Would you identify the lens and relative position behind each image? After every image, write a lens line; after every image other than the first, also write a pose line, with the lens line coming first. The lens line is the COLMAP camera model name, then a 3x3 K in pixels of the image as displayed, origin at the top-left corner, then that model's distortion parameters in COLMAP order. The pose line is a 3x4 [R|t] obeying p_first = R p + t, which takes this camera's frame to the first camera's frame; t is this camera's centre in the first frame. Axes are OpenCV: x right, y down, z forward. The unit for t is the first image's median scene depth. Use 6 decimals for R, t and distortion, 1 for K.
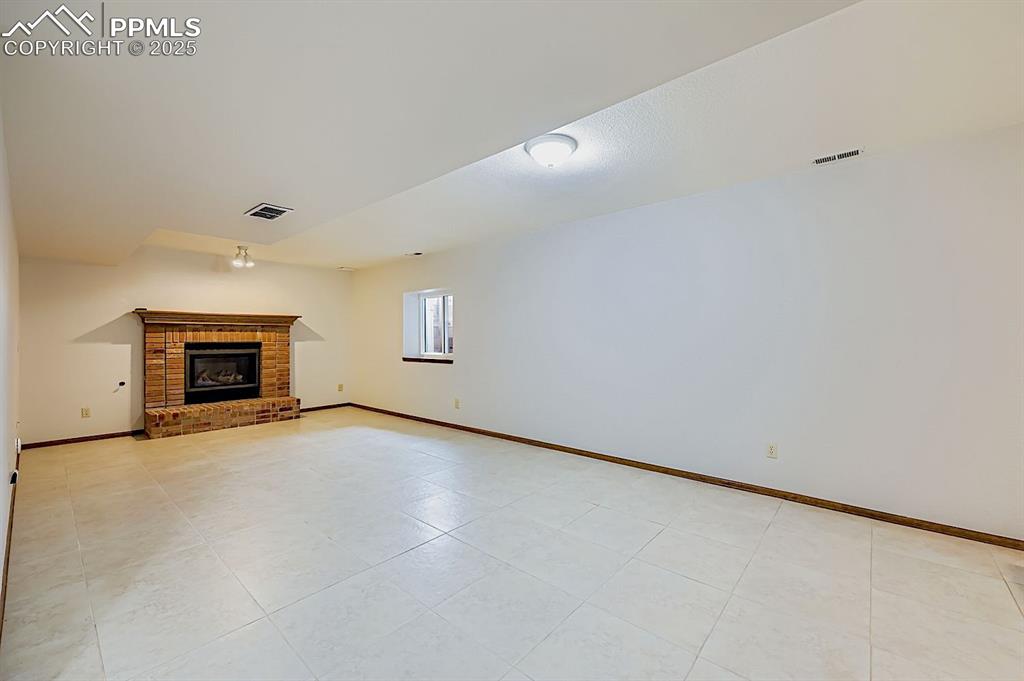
lens RADIAL K [[414.4, 0, 516.8], [0, 414.4, 335.3], [0, 0, 1]] dist [0.000942, 0.000142]
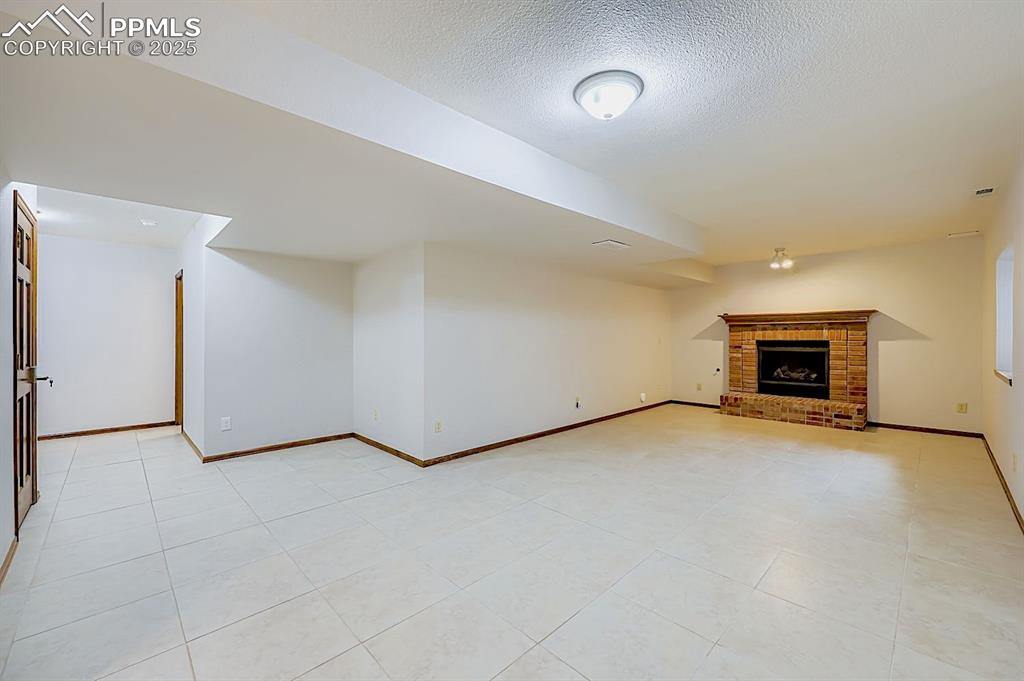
lens RADIAL K [[414.4, 0, 516.8], [0, 414.4, 335.3], [0, 0, 1]] dist [0.000942, 0.000142]
pose [[-0.079463, 0.002932, -0.996833, 0.404949], [0.011938, 0.999927, 0.001990, -0.006390], [0.996766, -0.011742, -0.079493, 0.399885]]
